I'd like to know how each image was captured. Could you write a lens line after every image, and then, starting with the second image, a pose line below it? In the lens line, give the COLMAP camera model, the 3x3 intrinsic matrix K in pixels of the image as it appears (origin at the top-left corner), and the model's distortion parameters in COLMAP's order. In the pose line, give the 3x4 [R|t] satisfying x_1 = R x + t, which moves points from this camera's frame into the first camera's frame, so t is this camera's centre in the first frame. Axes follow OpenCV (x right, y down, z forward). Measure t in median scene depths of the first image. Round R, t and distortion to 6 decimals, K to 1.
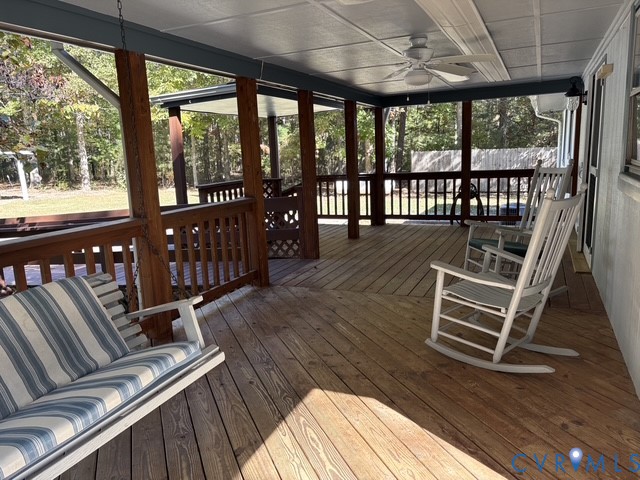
lens RADIAL K [[472.9, 0, 320.0], [0, 472.9, 240.0], [0, 0, 1]] dist [0.078519, -0.099904]
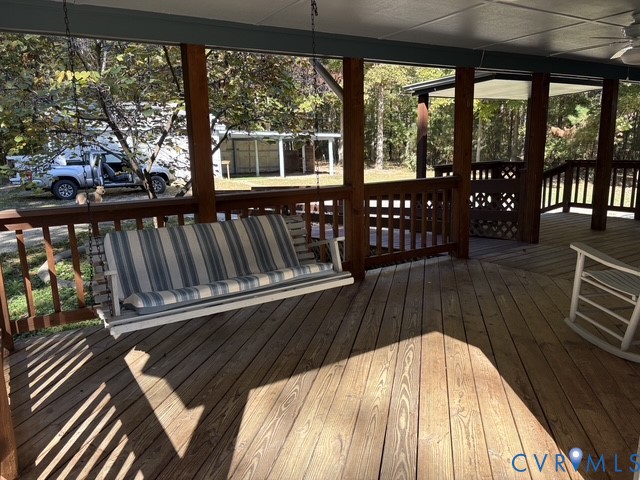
lens RADIAL K [[472.9, 0, 320.0], [0, 472.9, 240.0], [0, 0, 1]] dist [0.078519, -0.099904]
pose [[0.831166, 0.126099, -0.541537, 0.253986], [-0.107098, 0.992014, 0.066617, 0.022420], [0.545612, 0.002628, 0.838034, -0.125128]]
